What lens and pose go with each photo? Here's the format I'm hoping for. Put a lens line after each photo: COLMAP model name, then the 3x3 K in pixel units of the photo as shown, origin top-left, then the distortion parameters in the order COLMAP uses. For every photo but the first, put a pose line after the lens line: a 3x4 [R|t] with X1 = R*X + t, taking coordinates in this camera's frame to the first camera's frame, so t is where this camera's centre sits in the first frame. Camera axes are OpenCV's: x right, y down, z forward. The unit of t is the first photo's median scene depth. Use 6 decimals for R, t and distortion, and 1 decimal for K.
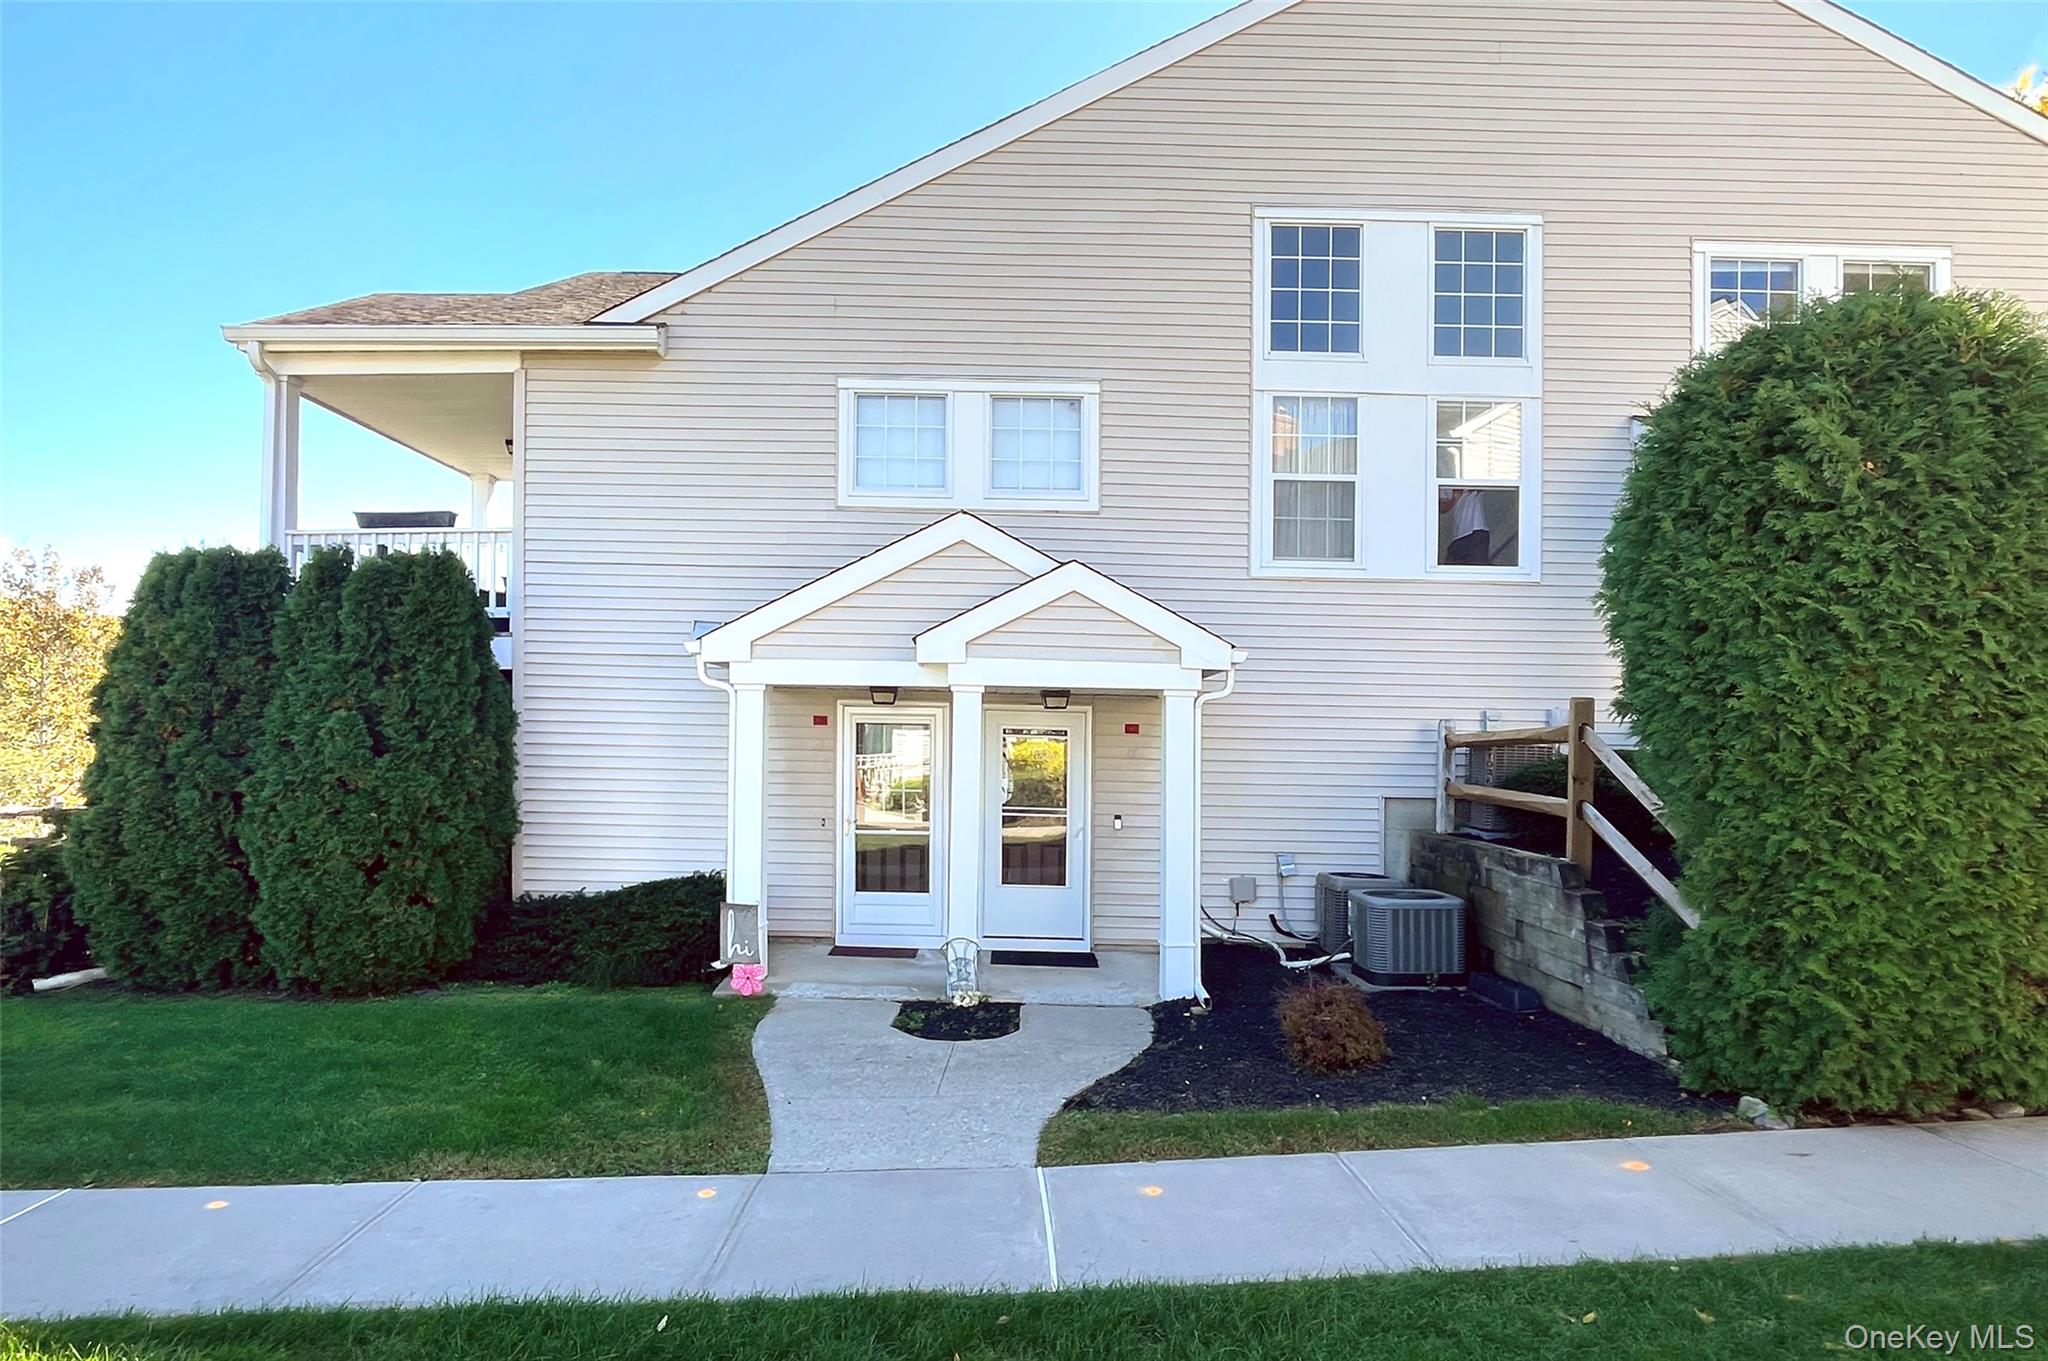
lens RADIAL K [[1304.0, 0, 1016.5], [0, 1304.0, 844.3], [0, 0, 1]] dist [0.019769, -0.000316]
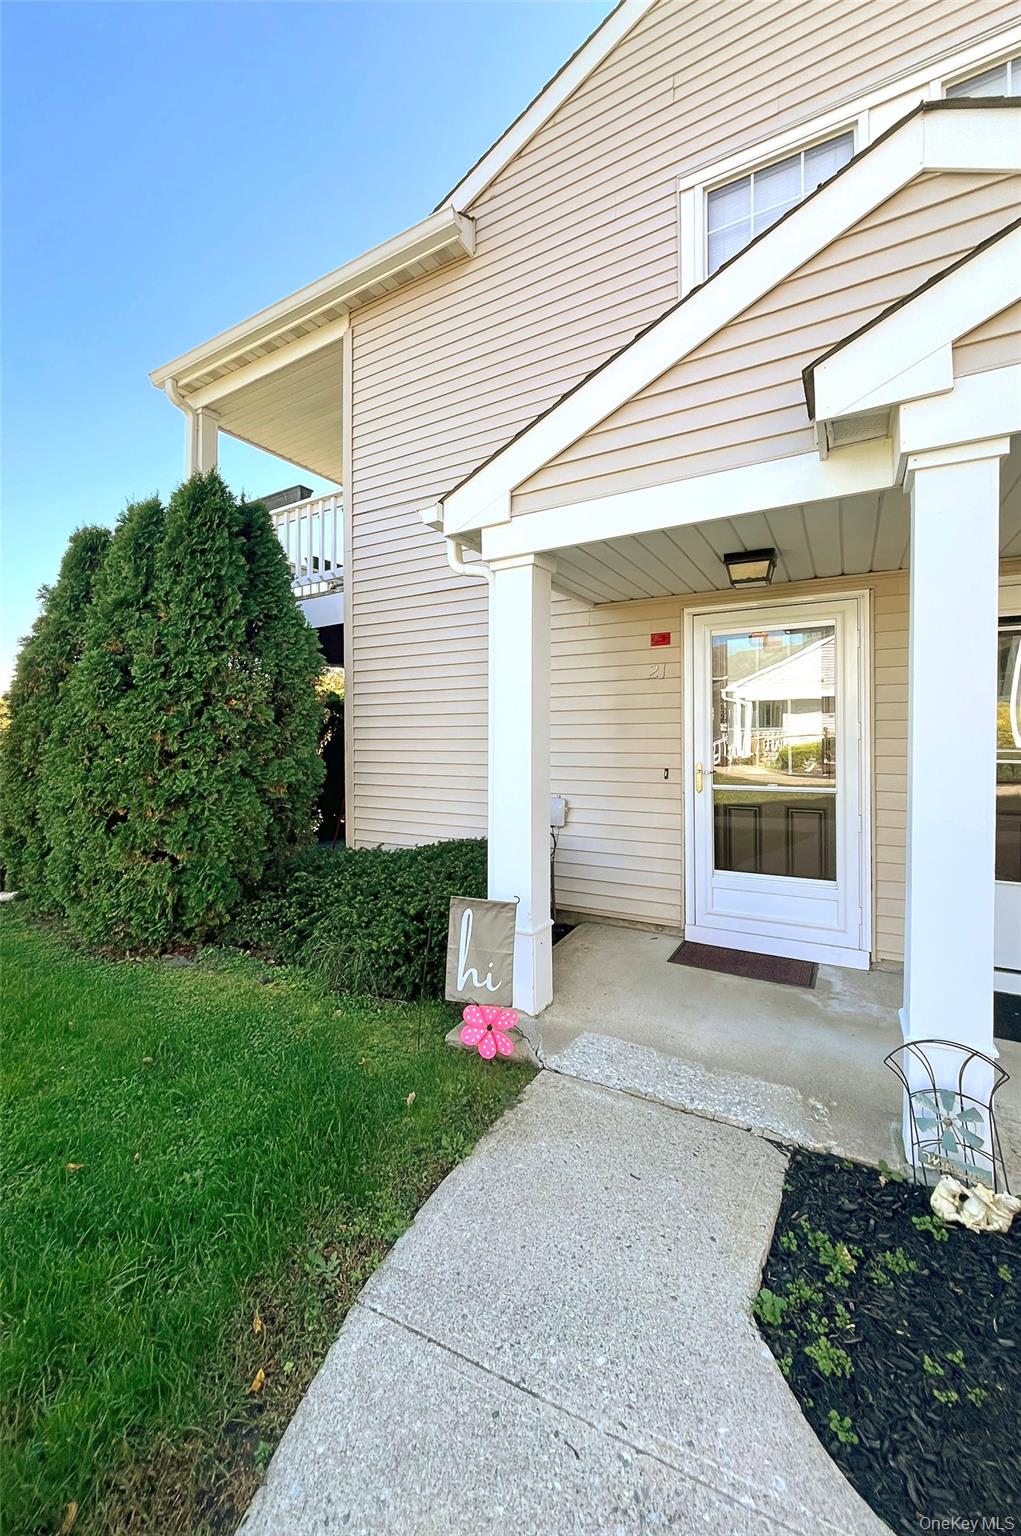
lens RADIAL K [[582.8, 0, 439.5], [0, 582.8, 751.7], [0, 0, 1]] dist [-0.000226, -0.000044]
pose [[0.806358, -0.018155, -0.591149, -0.063562], [-0.019846, 0.998135, -0.057725, -0.008737], [0.591095, 0.058279, 0.804494, 0.761162]]
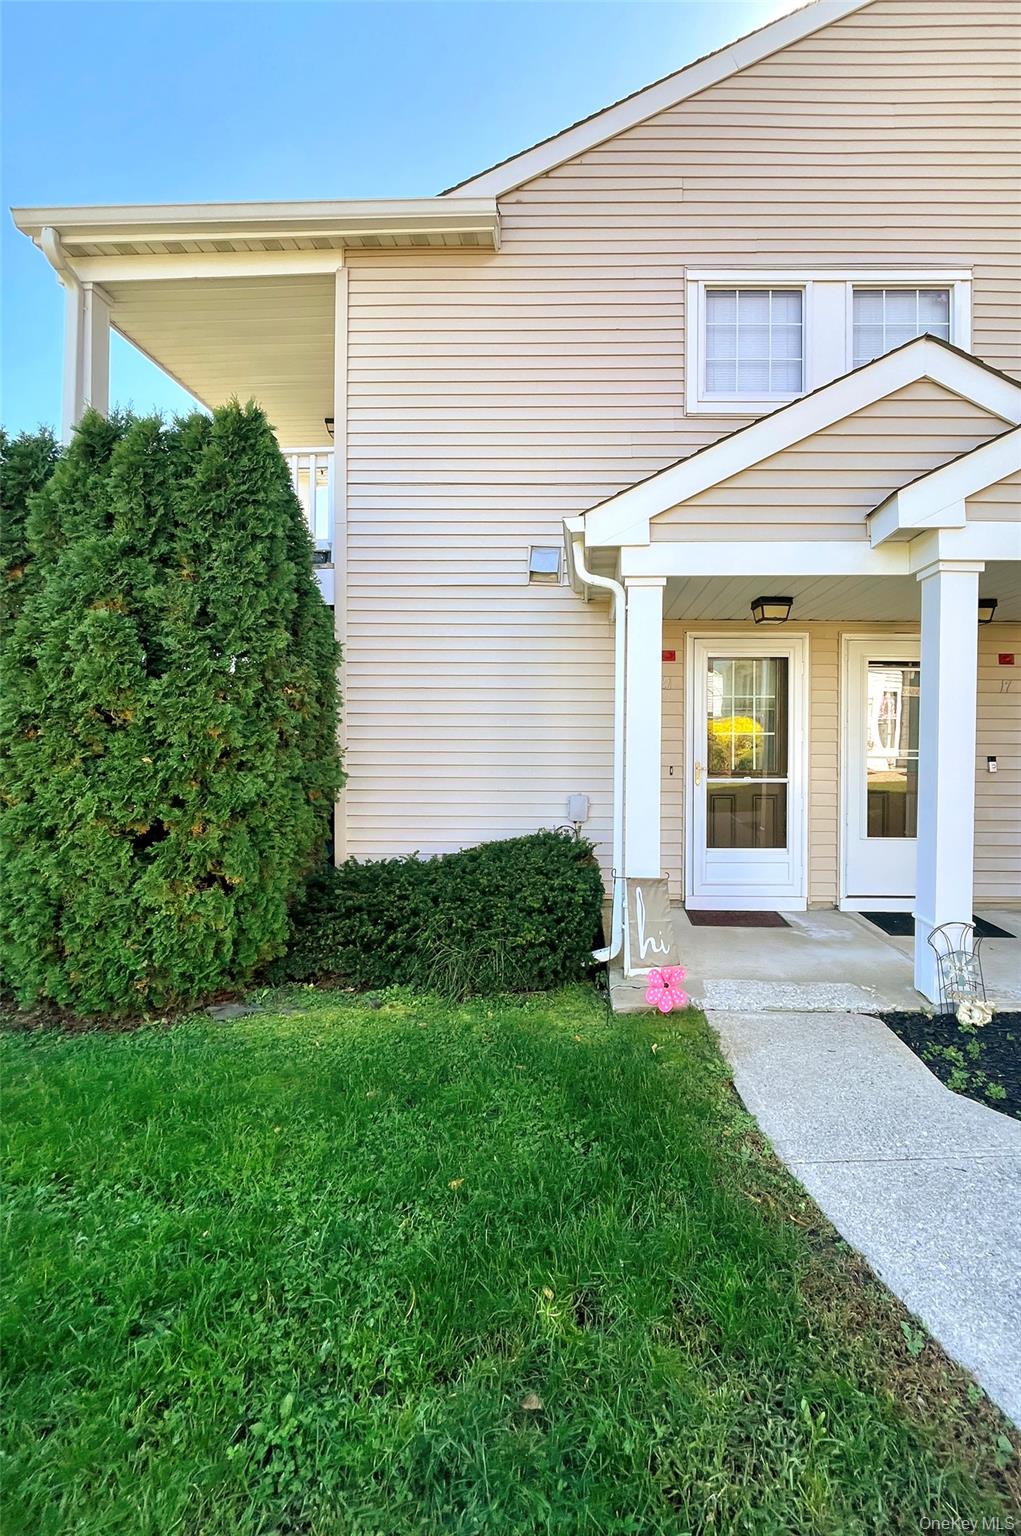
lens RADIAL K [[661.5, 0, 510.5], [0, 661.5, 768.0], [0, 0, 1]] dist [0.000781, -0.000131]
pose [[0.995587, -0.022606, -0.091080, -0.253221], [0.018067, 0.998568, -0.050358, 0.002535], [0.092088, 0.048491, 0.994570, 0.634206]]
